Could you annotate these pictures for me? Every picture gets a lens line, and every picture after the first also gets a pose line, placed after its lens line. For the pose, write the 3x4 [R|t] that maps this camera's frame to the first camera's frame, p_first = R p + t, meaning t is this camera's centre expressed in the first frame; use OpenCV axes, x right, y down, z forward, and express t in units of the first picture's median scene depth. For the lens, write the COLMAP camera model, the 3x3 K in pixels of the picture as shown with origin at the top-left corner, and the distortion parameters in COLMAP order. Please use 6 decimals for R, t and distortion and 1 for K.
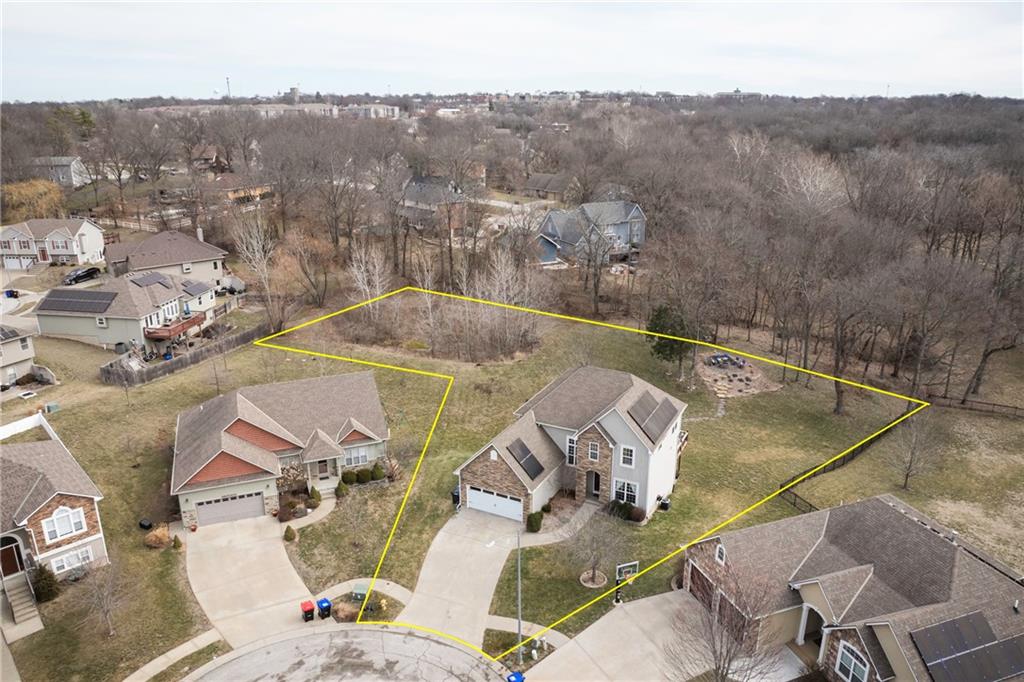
lens RADIAL K [[730.9, 0, 513.9], [0, 730.9, 341.1], [0, 0, 1]] dist [-0.038267, 0.000914]
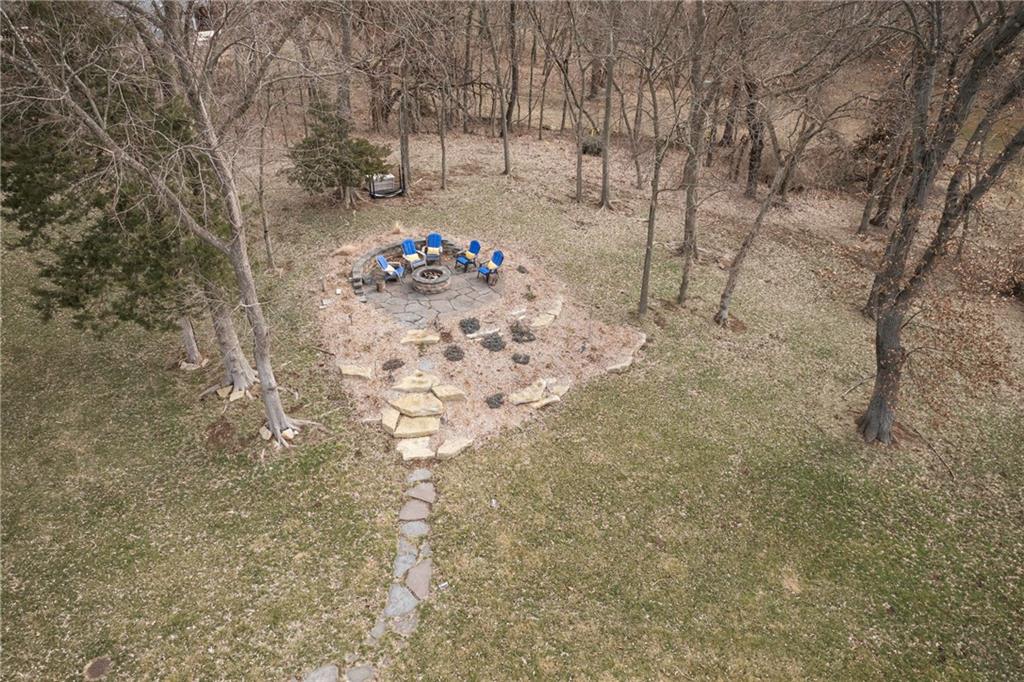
lens RADIAL K [[730.9, 0, 515.3], [0, 730.9, 339.0], [0, 0, 1]] dist [-0.038267, 0.000914]
pose [[0.943280, -0.178118, 0.280173, 0.250038], [0.112621, 0.965531, 0.234661, -0.005821], [-0.312313, -0.189798, 0.930826, 0.768455]]
